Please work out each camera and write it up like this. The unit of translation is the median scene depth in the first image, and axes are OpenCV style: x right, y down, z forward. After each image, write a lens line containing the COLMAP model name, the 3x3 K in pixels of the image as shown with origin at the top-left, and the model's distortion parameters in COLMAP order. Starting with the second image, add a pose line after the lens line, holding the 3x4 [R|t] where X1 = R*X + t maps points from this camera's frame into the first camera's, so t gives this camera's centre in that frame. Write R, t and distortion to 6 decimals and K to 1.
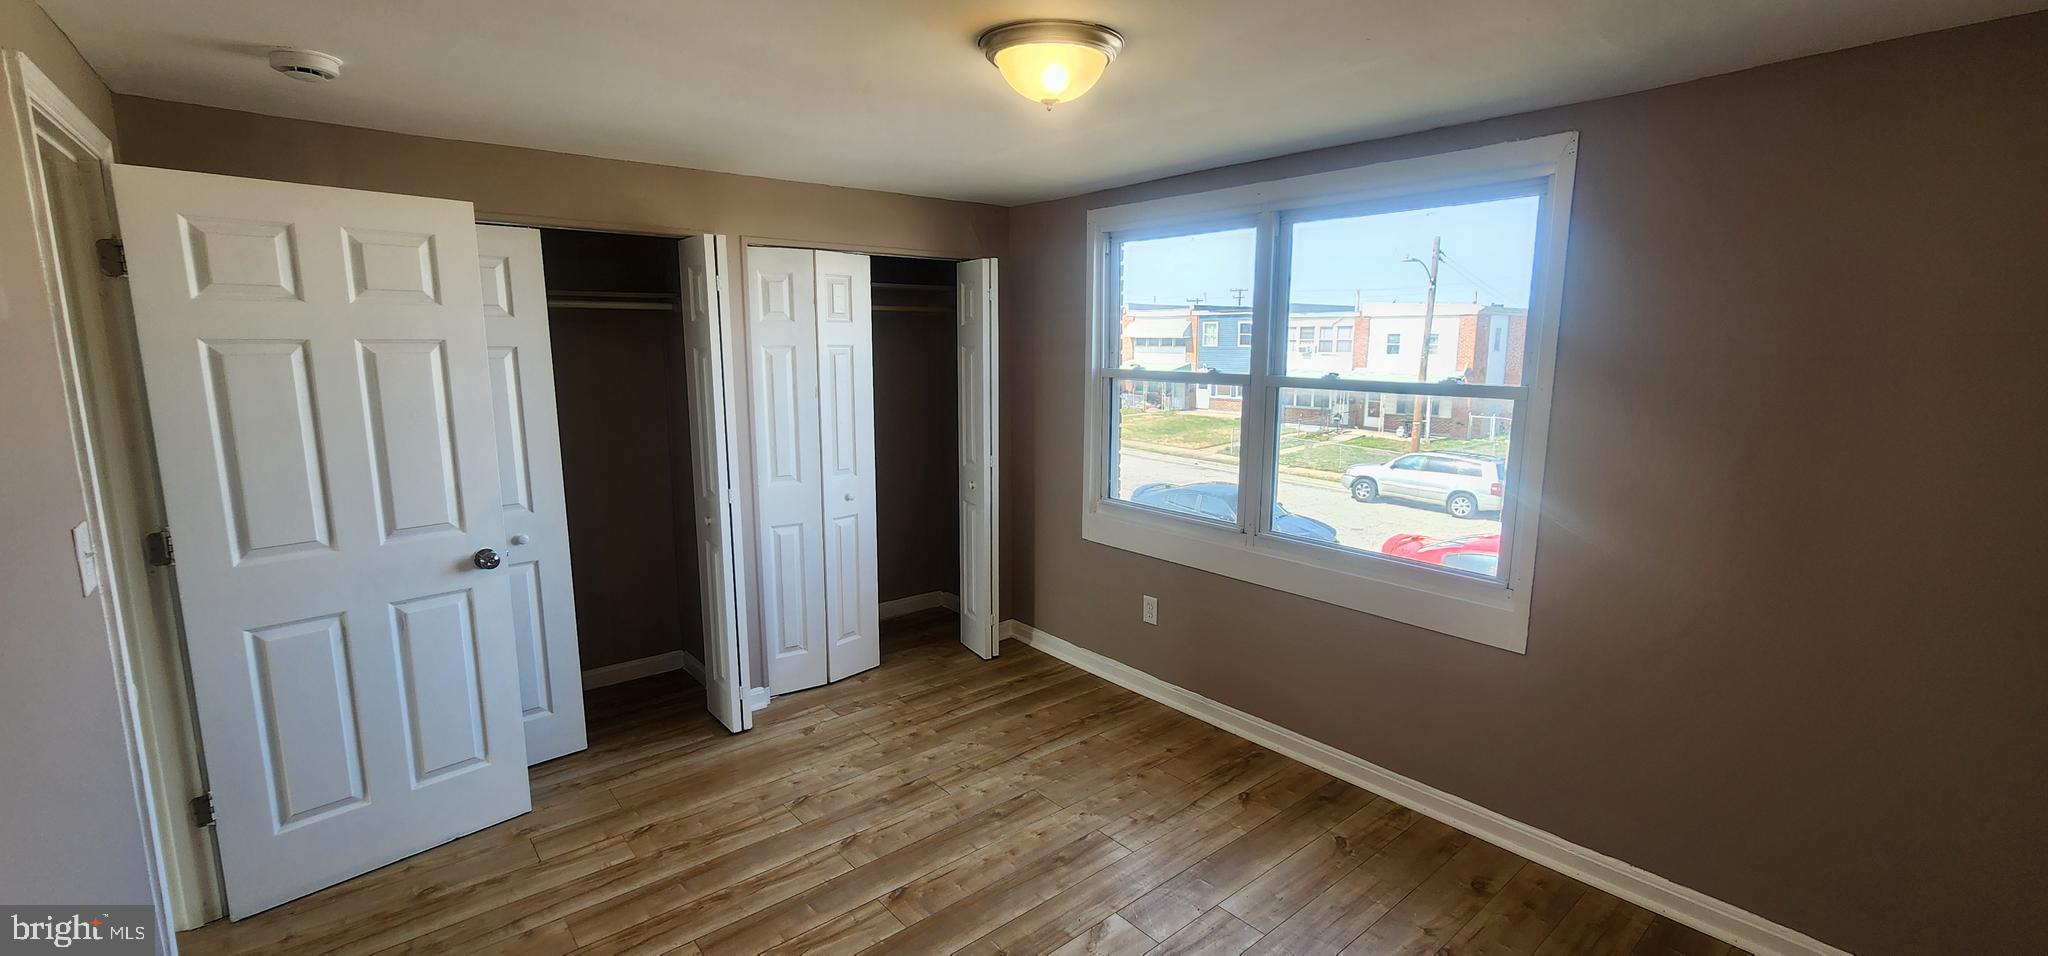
lens RADIAL K [[841.7, 0, 1017.6], [0, 841.7, 469.7], [0, 0, 1]] dist [0.001825, 0.000193]
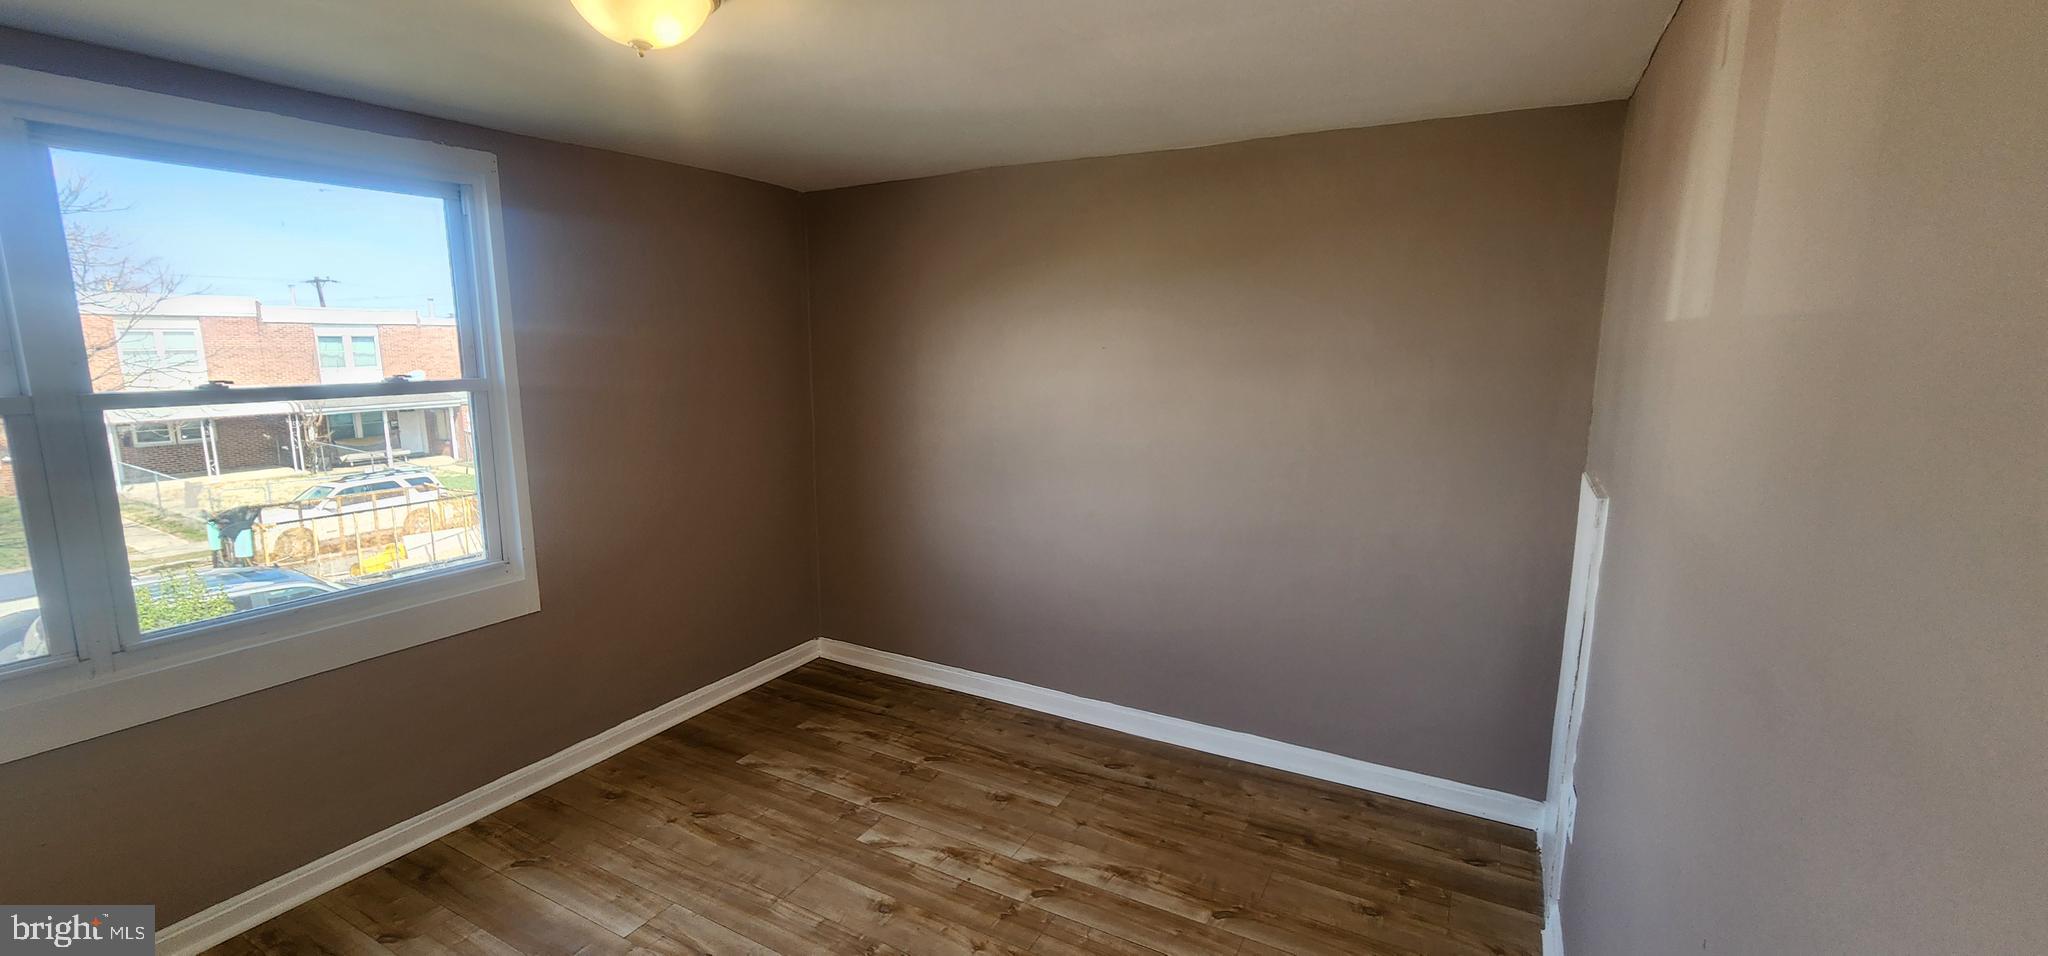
lens RADIAL K [[841.7, 0, 1016.3], [0, 841.7, 478.6], [0, 0, 1]] dist [0.001825, 0.000193]
pose [[-0.355646, -0.160630, 0.920714, -0.634391], [0.134640, 0.966039, 0.220545, -0.116939], [-0.924872, 0.202401, -0.321940, 0.711124]]
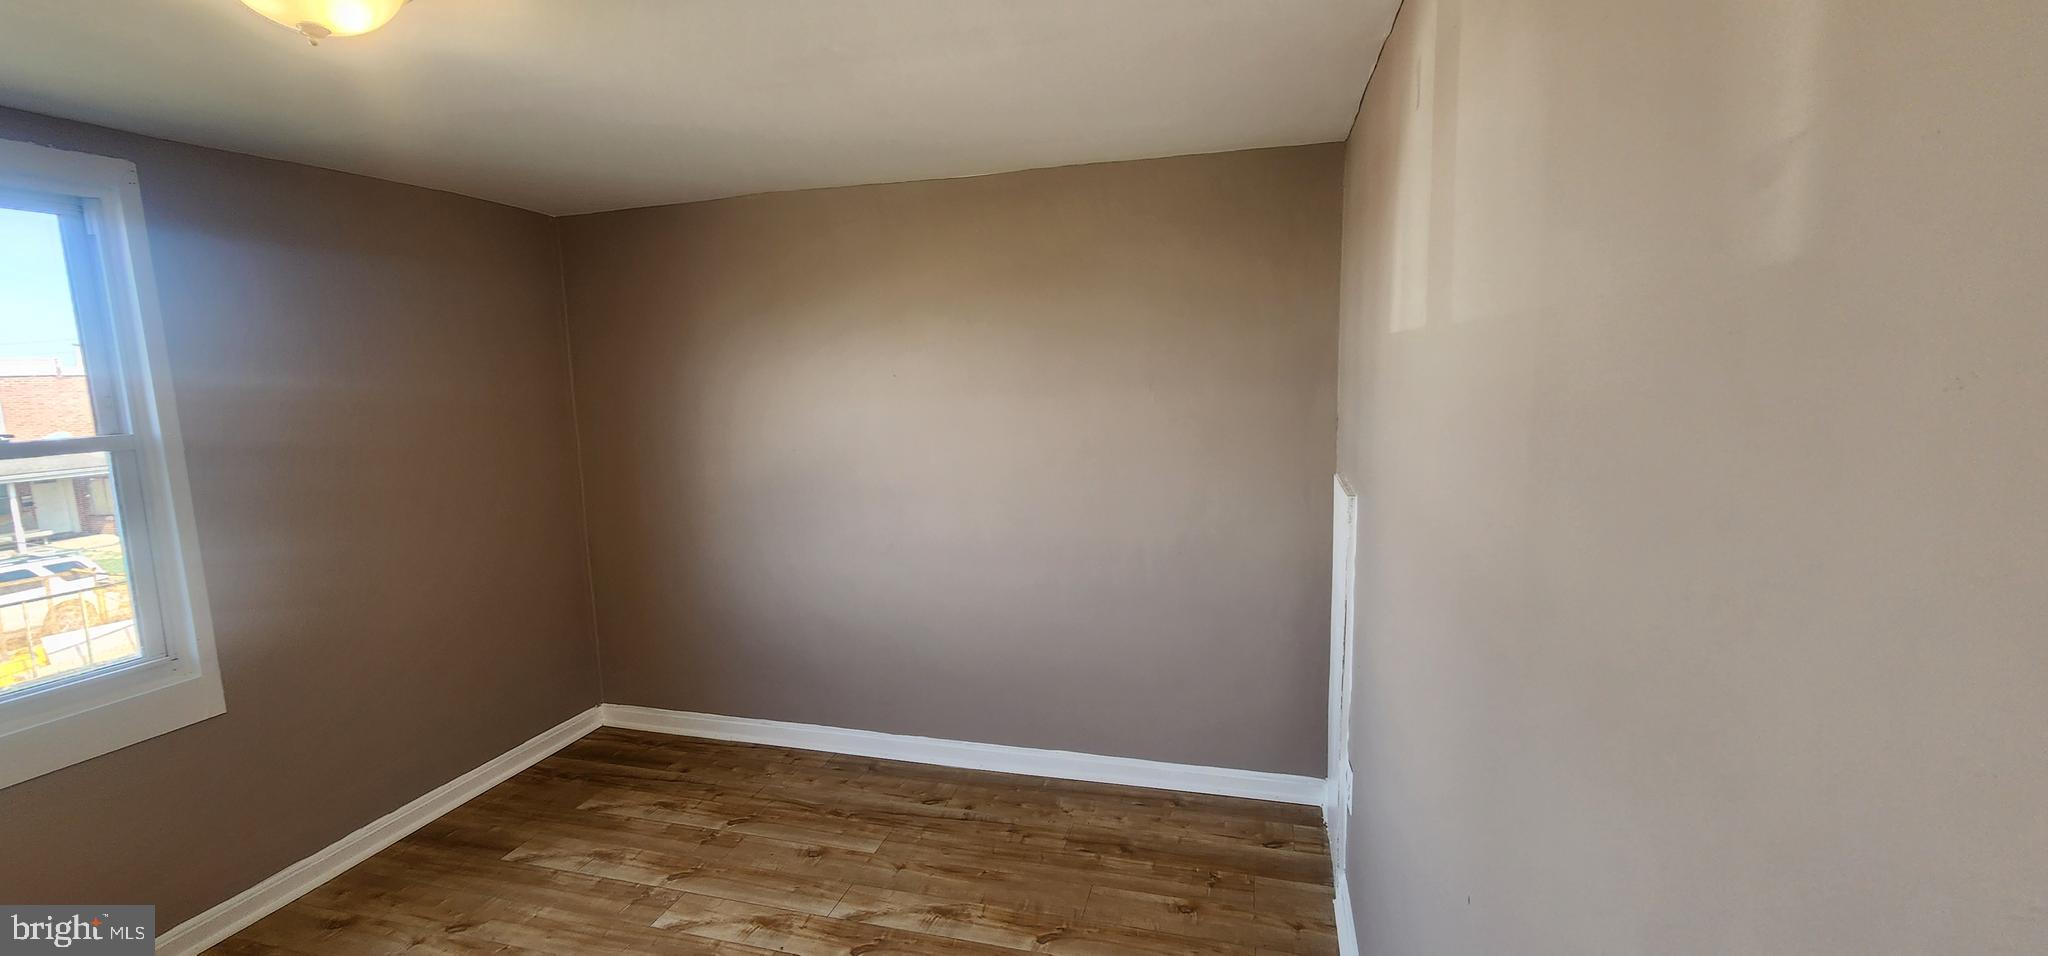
lens RADIAL K [[841.7, 0, 1012.2], [0, 841.7, 480.8], [0, 0, 1]] dist [0.001825, 0.000193]
pose [[-0.561365, -0.103311, 0.821095, -0.622038], [0.145288, 0.964464, 0.220681, -0.109278], [-0.814715, 0.243178, -0.526406, 0.694809]]
